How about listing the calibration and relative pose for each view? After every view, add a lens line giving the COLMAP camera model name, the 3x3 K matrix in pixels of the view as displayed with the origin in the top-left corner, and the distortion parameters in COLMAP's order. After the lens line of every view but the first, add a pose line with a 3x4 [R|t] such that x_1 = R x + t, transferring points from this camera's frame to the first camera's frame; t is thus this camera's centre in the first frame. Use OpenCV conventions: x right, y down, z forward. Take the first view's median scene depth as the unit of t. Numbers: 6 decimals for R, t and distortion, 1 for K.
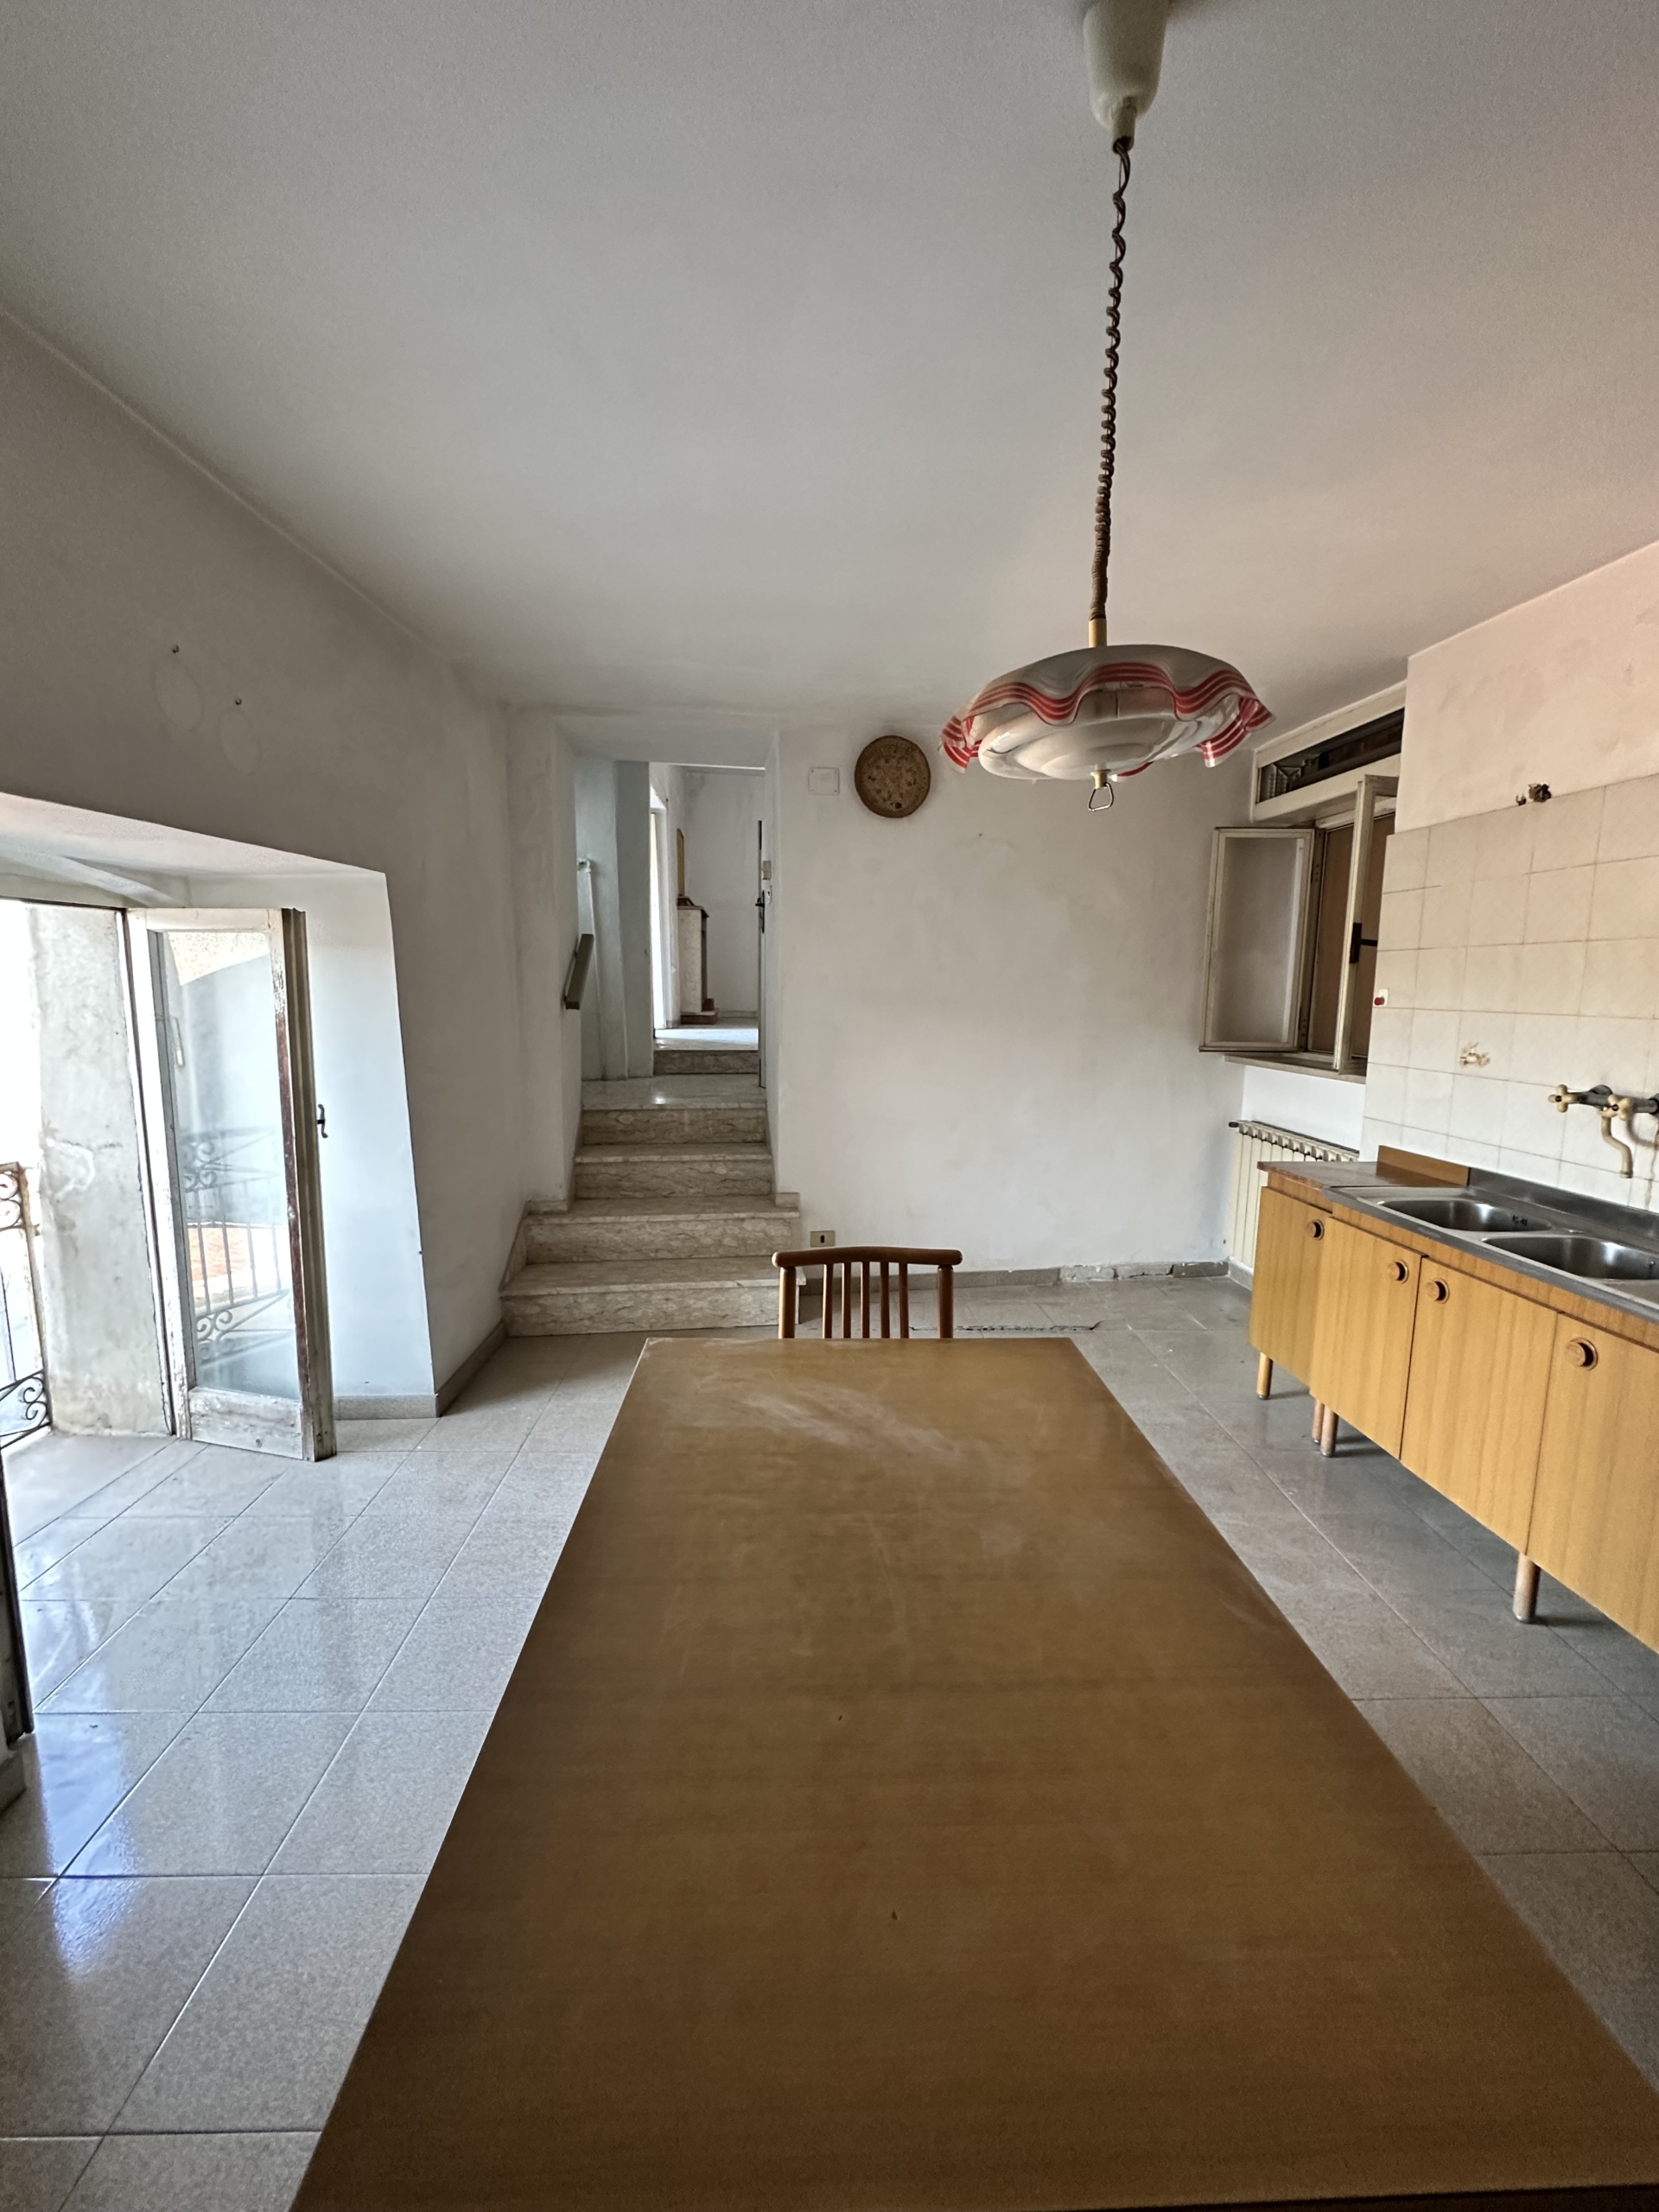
lens RADIAL K [[881.9, 0, 825.5], [0, 881.9, 1105.5], [0, 0, 1]] dist [-0.002427, 0.000250]
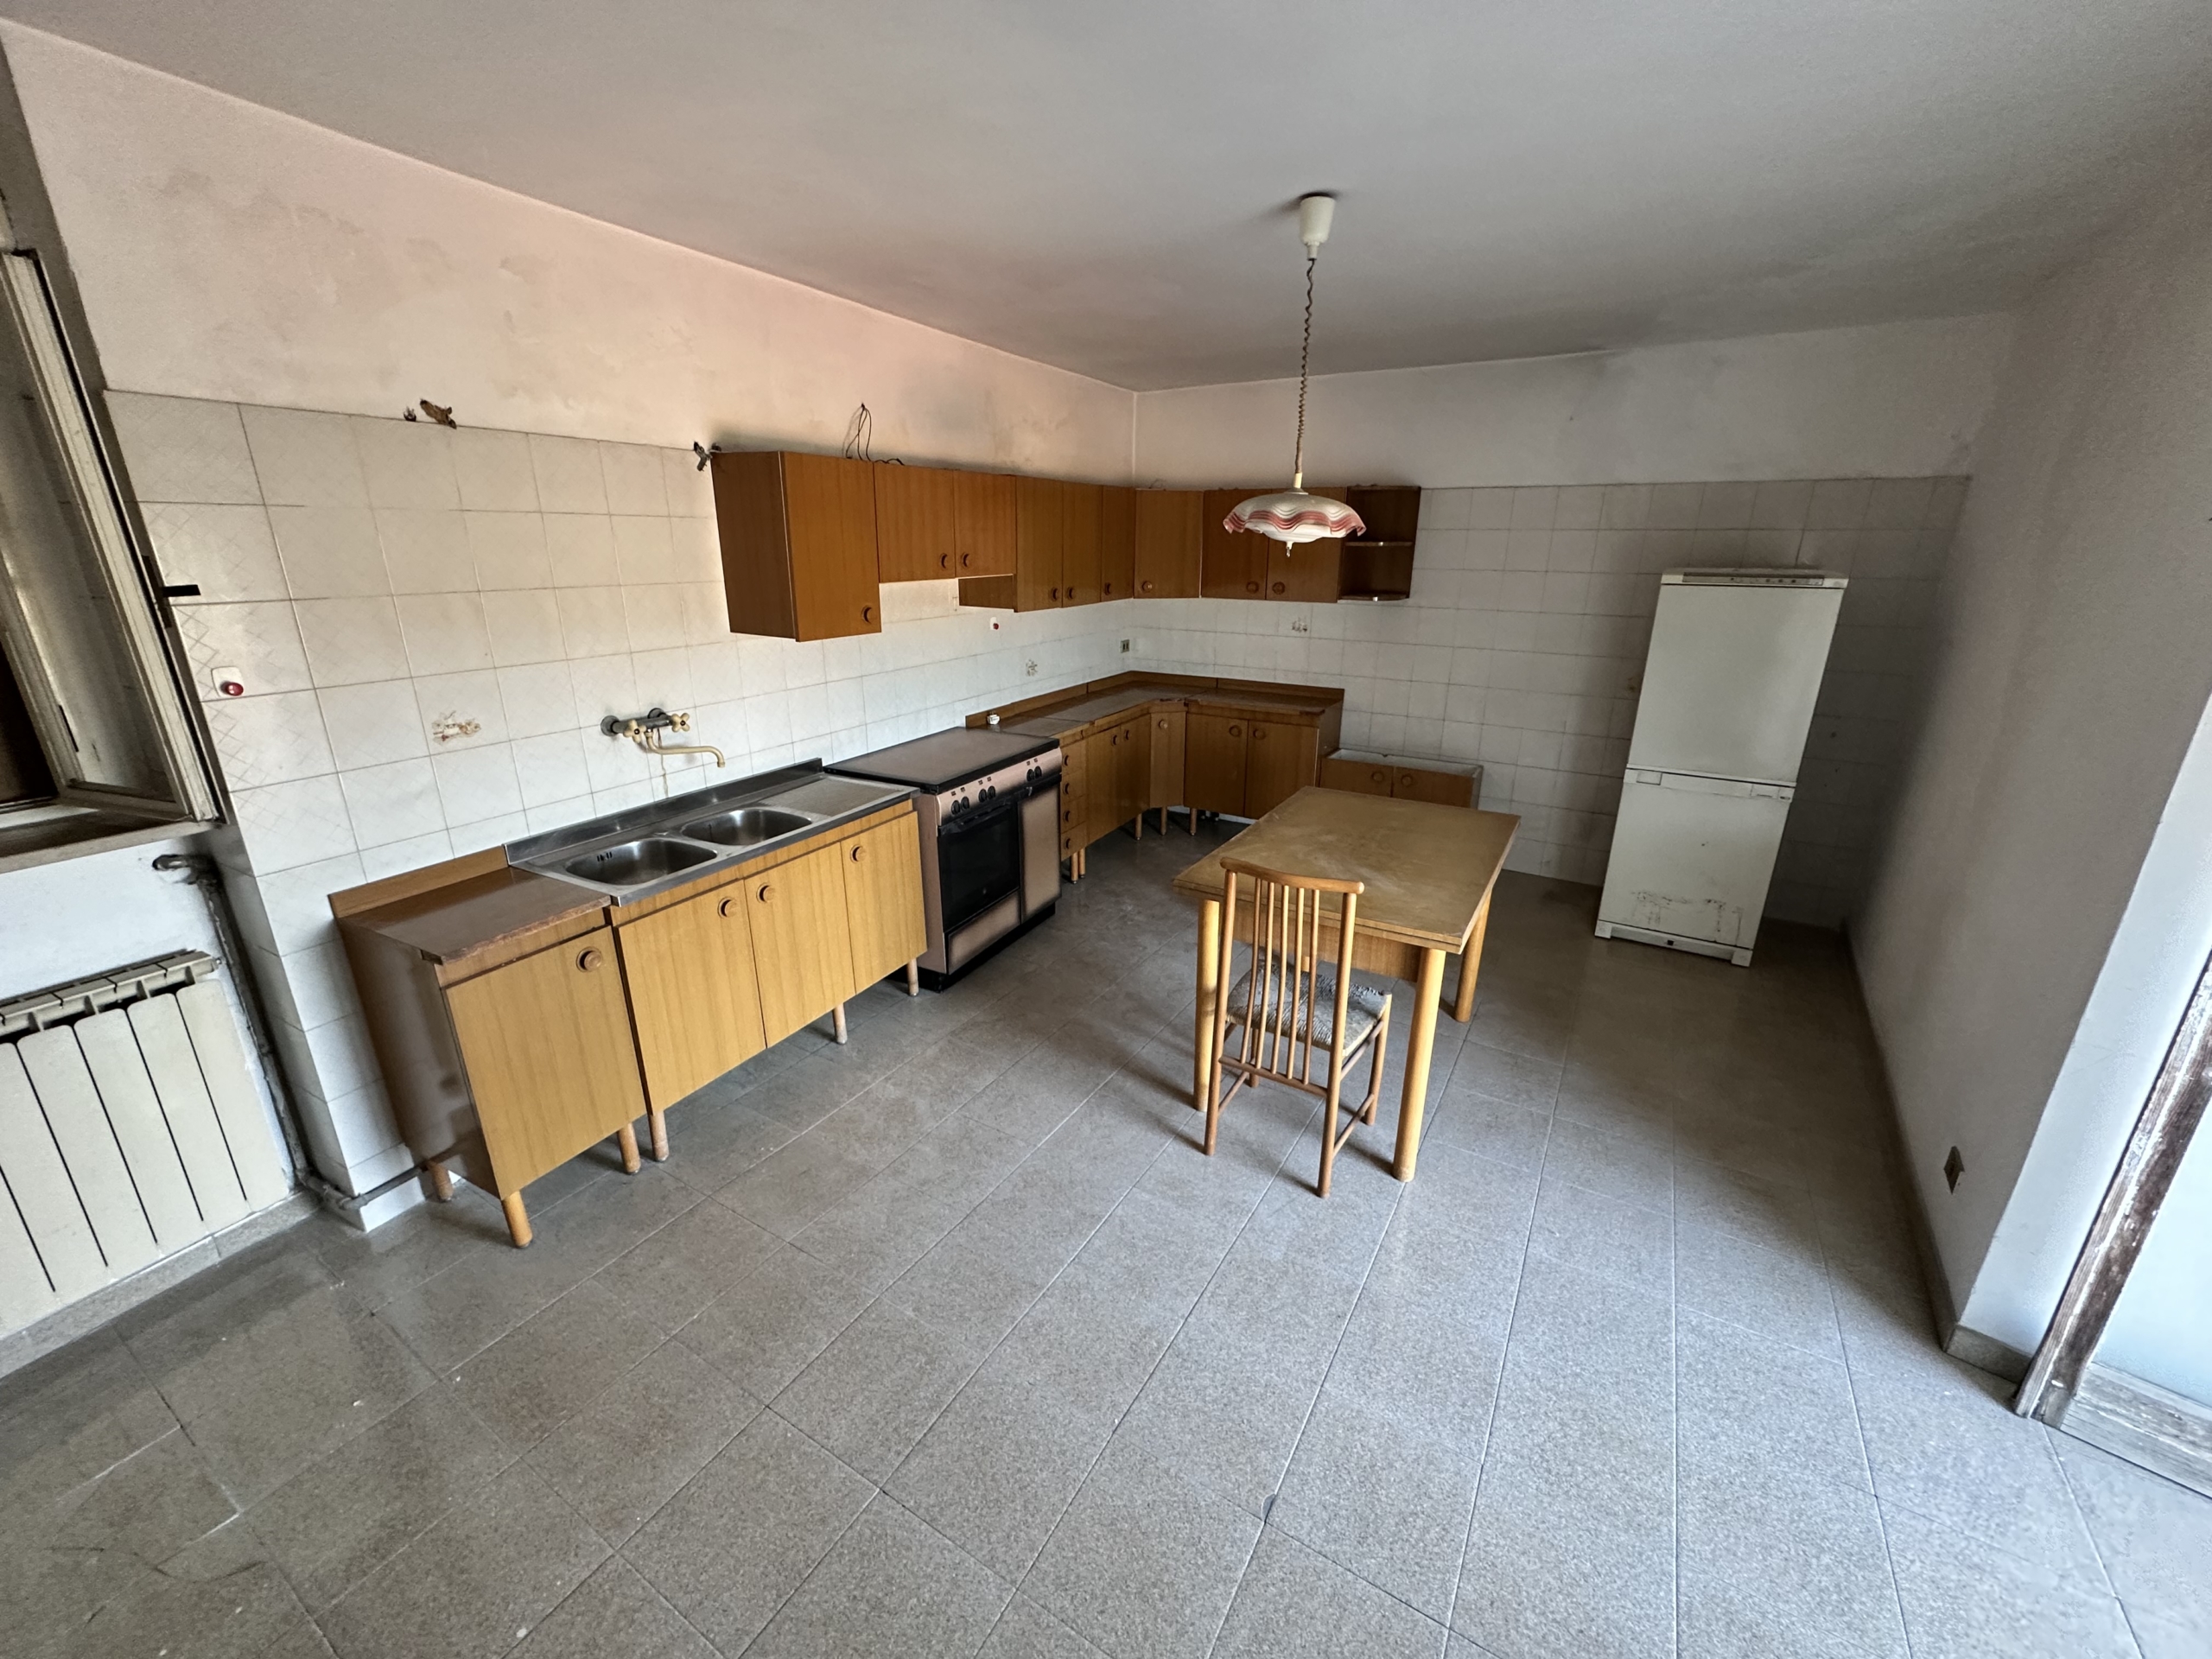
lens RADIAL K [[881.9, 0, 1106.0], [0, 881.9, 830.4], [0, 0, 1]] dist [-0.002427, 0.000250]
pose [[-0.843973, -0.181948, 0.504584, -0.264123], [0.057431, 0.904650, 0.422268, -0.322548], [-0.533302, 0.385362, -0.753050, 1.504866]]
